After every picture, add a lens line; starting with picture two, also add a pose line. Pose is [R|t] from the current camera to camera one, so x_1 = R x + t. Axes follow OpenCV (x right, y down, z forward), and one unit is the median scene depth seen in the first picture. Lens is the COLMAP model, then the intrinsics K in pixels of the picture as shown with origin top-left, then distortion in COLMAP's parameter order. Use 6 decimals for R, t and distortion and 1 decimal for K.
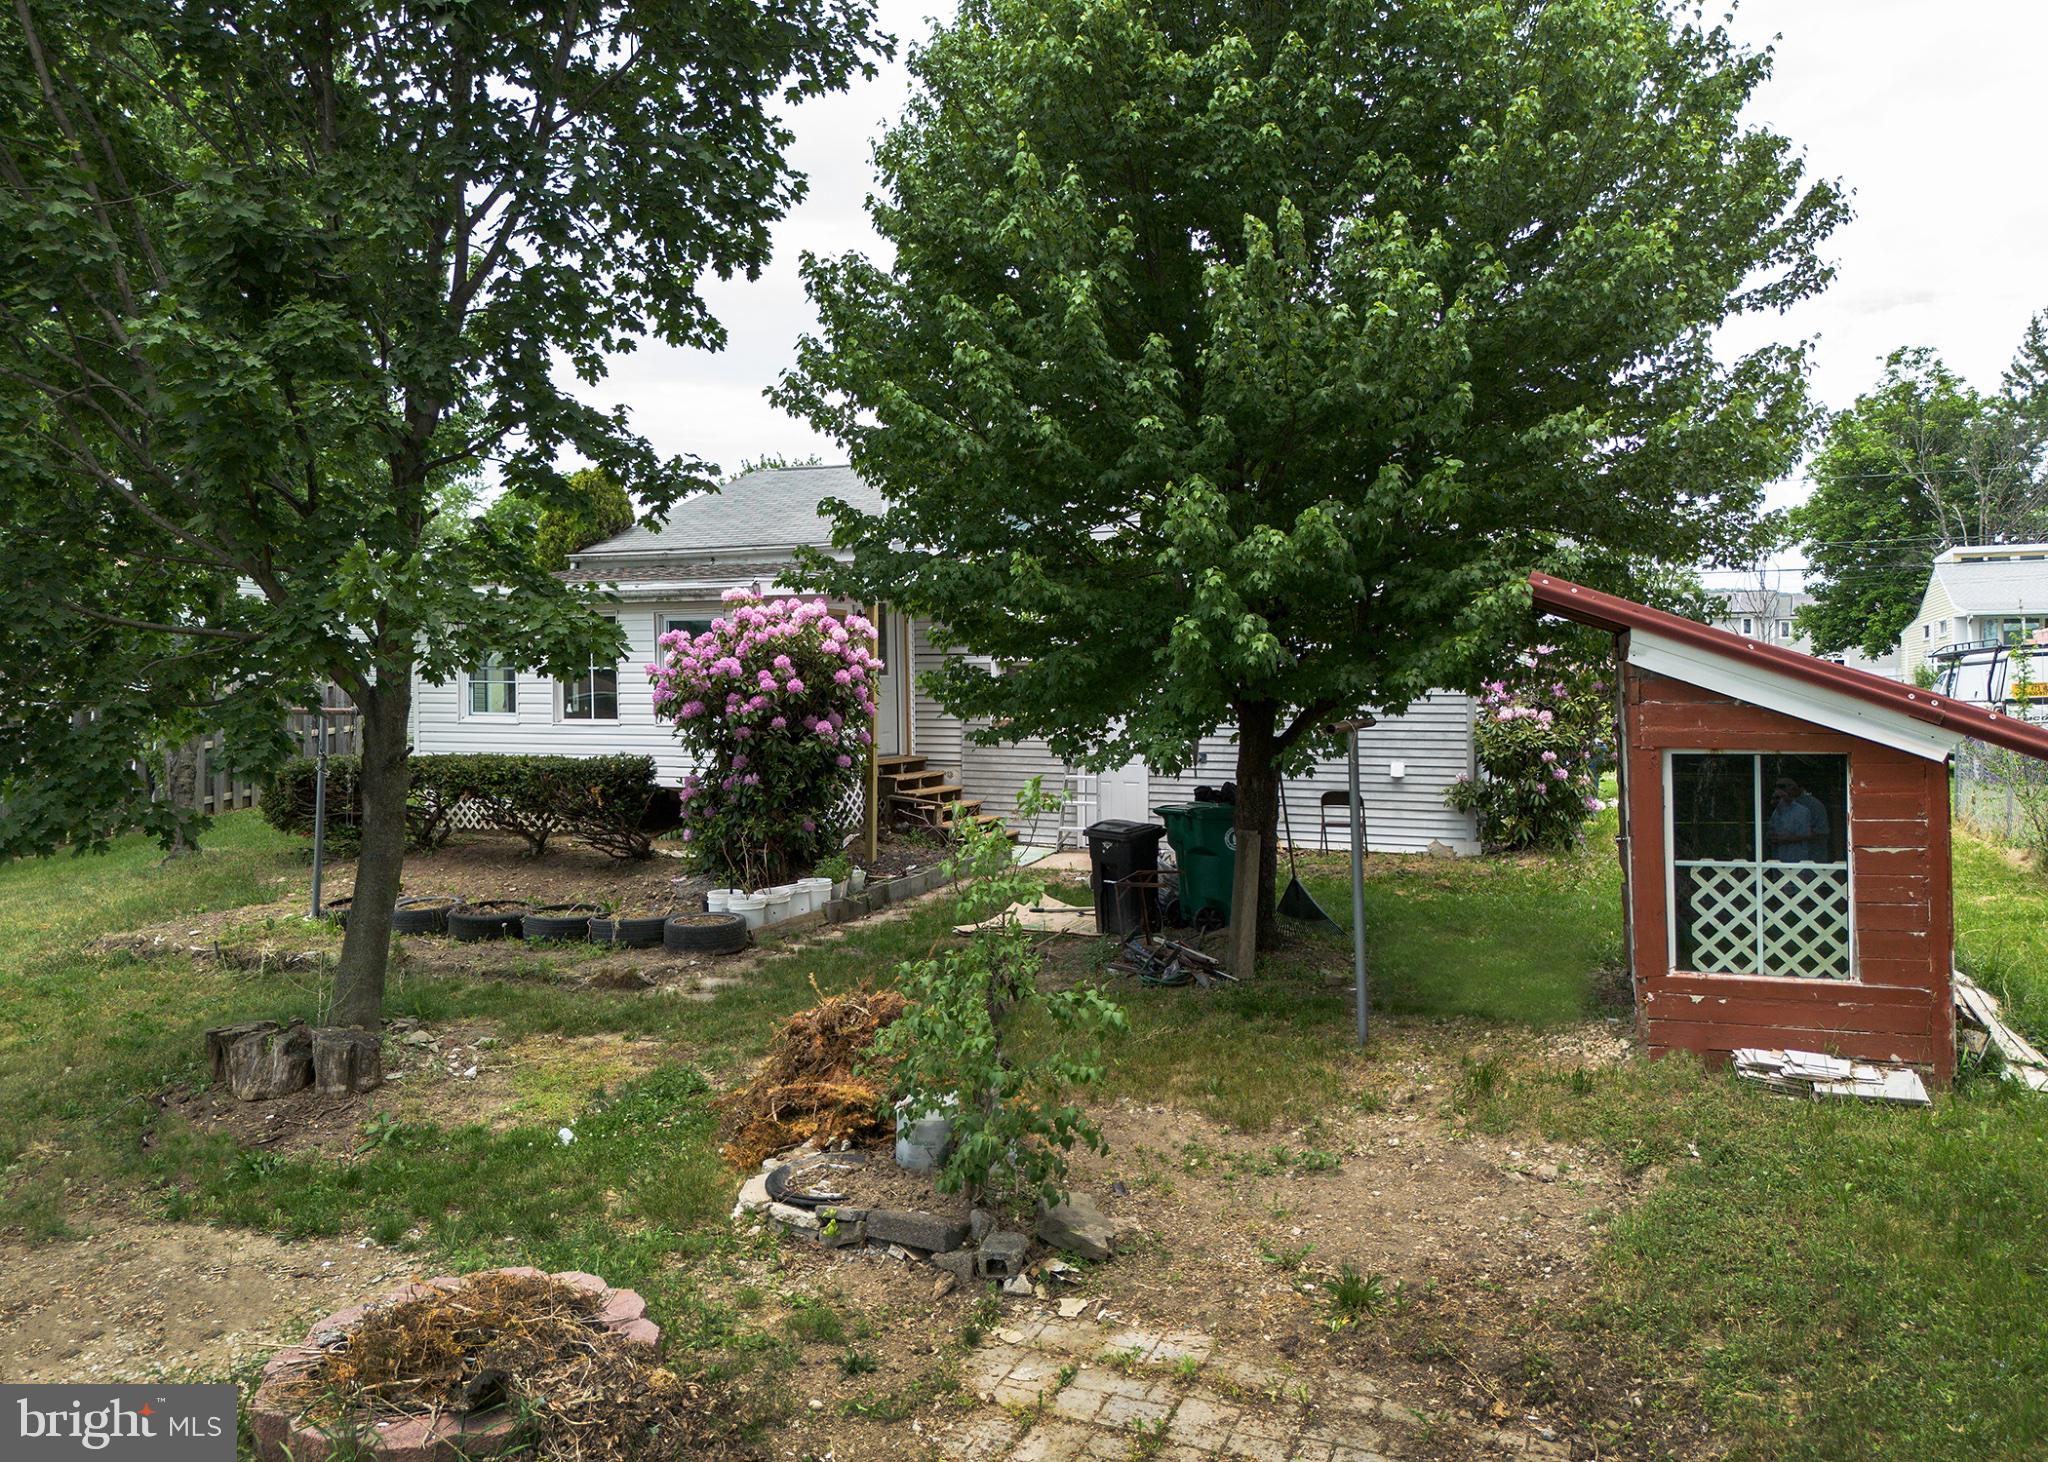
lens RADIAL K [[1446.6, 0, 1020.8], [0, 1446.6, 719.0], [0, 0, 1]] dist [0.061855, -0.058687]
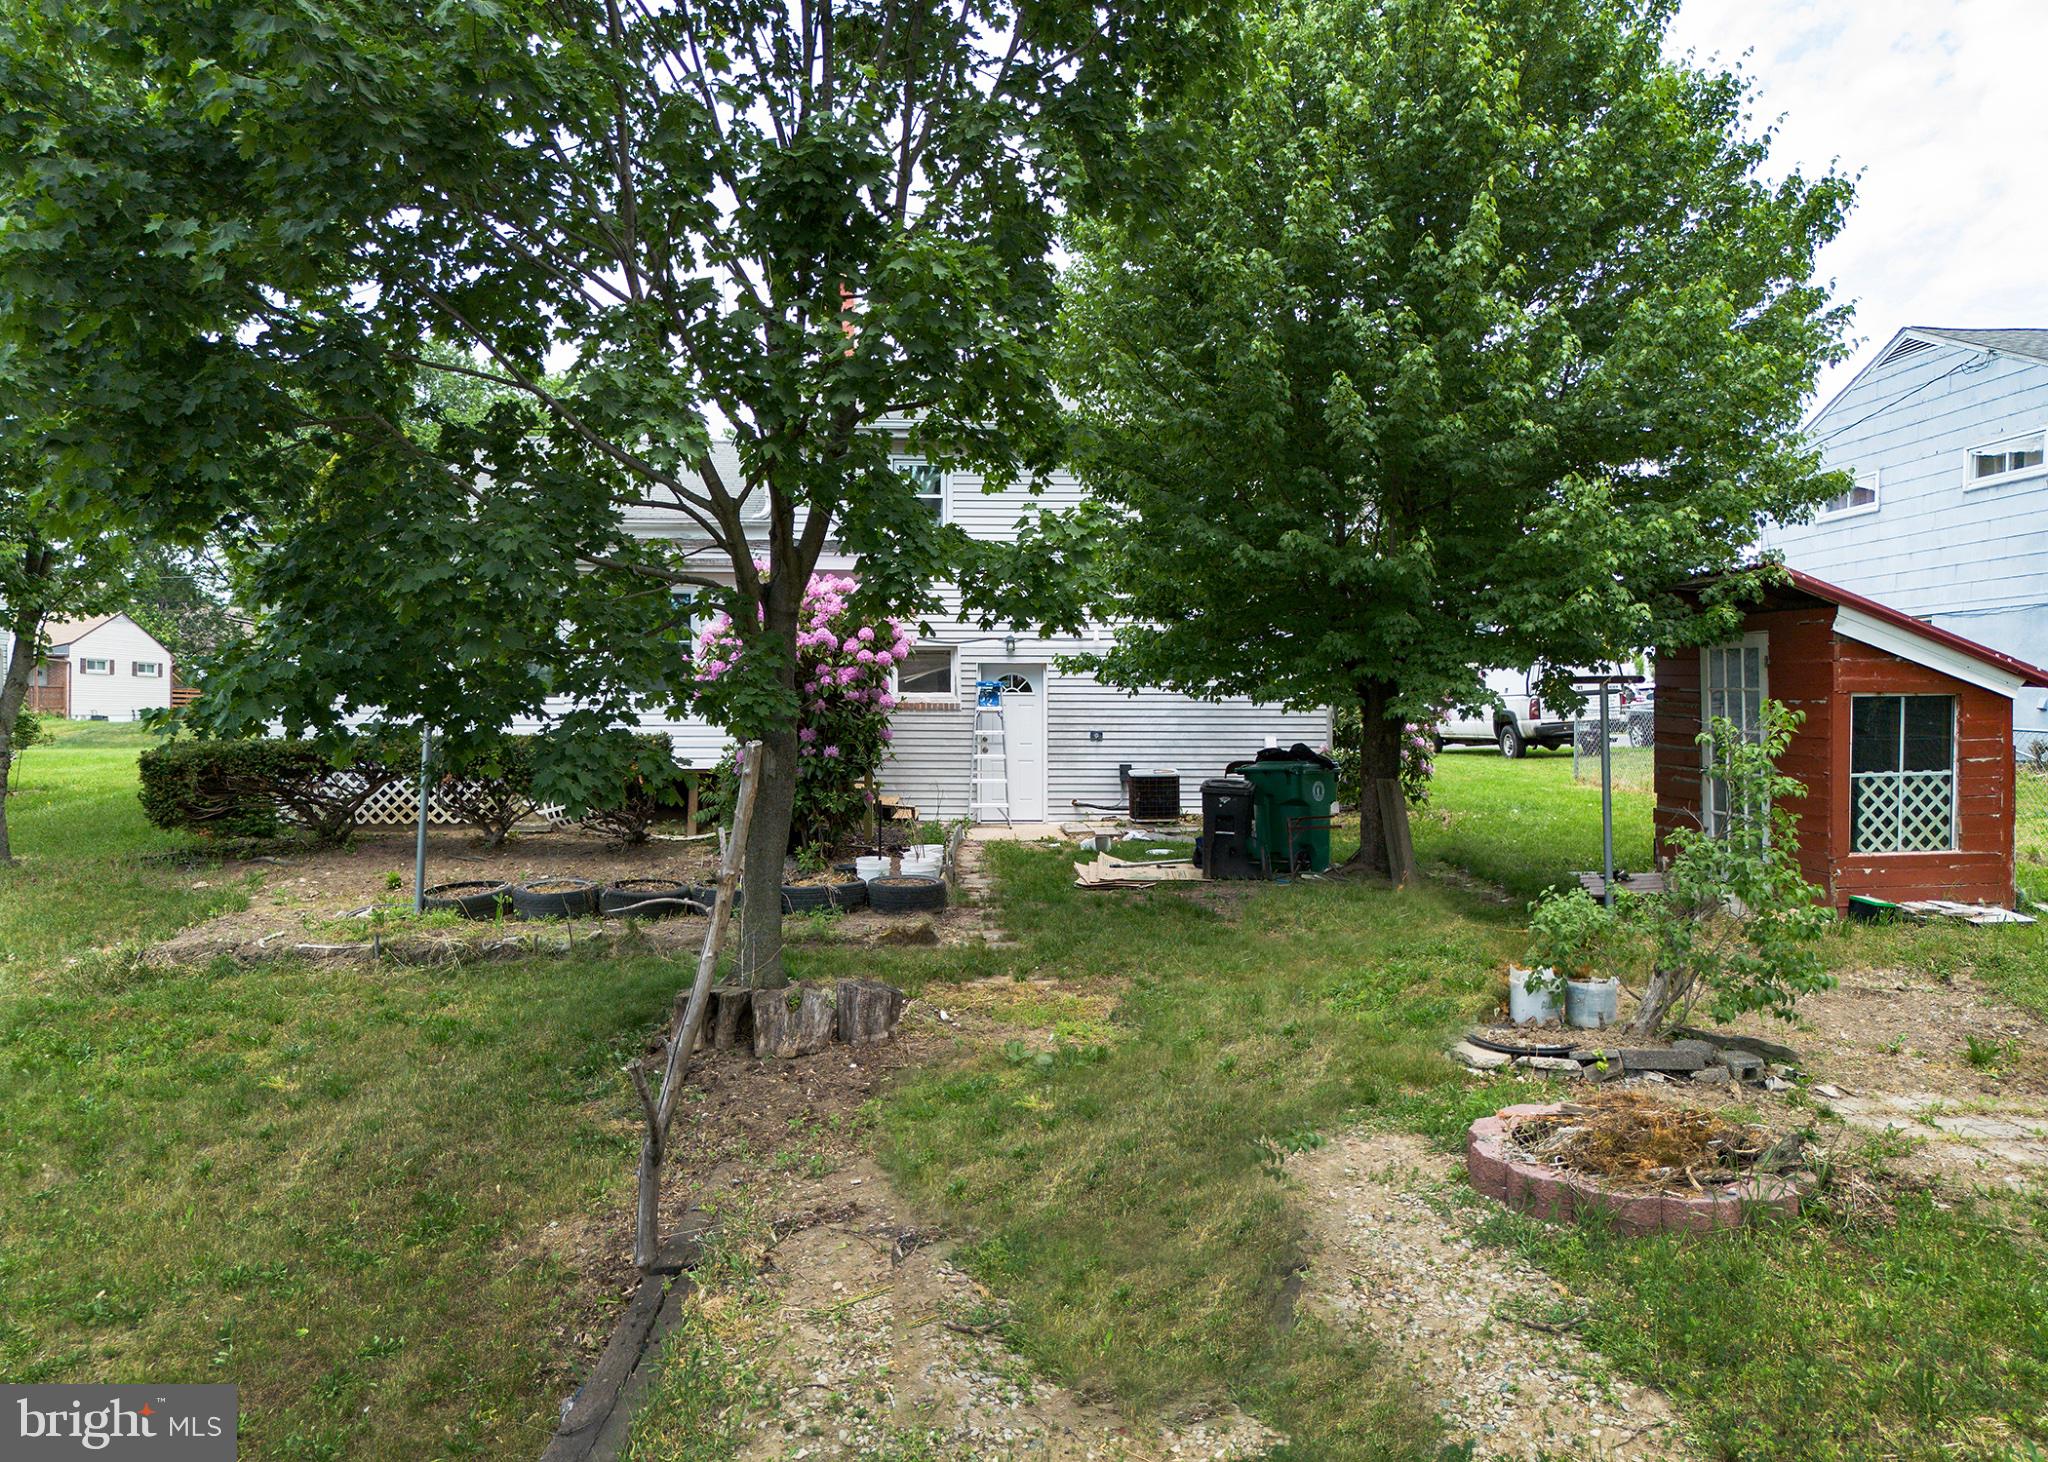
lens RADIAL K [[1446.6, 0, 1009.6], [0, 1446.6, 731.4], [0, 0, 1]] dist [0.061855, -0.058687]
pose [[0.900643, -0.005842, 0.434521, -0.899970], [0.007384, 0.999971, -0.001862, 0.054244], [-0.434498, 0.004886, 0.900660, 0.088583]]
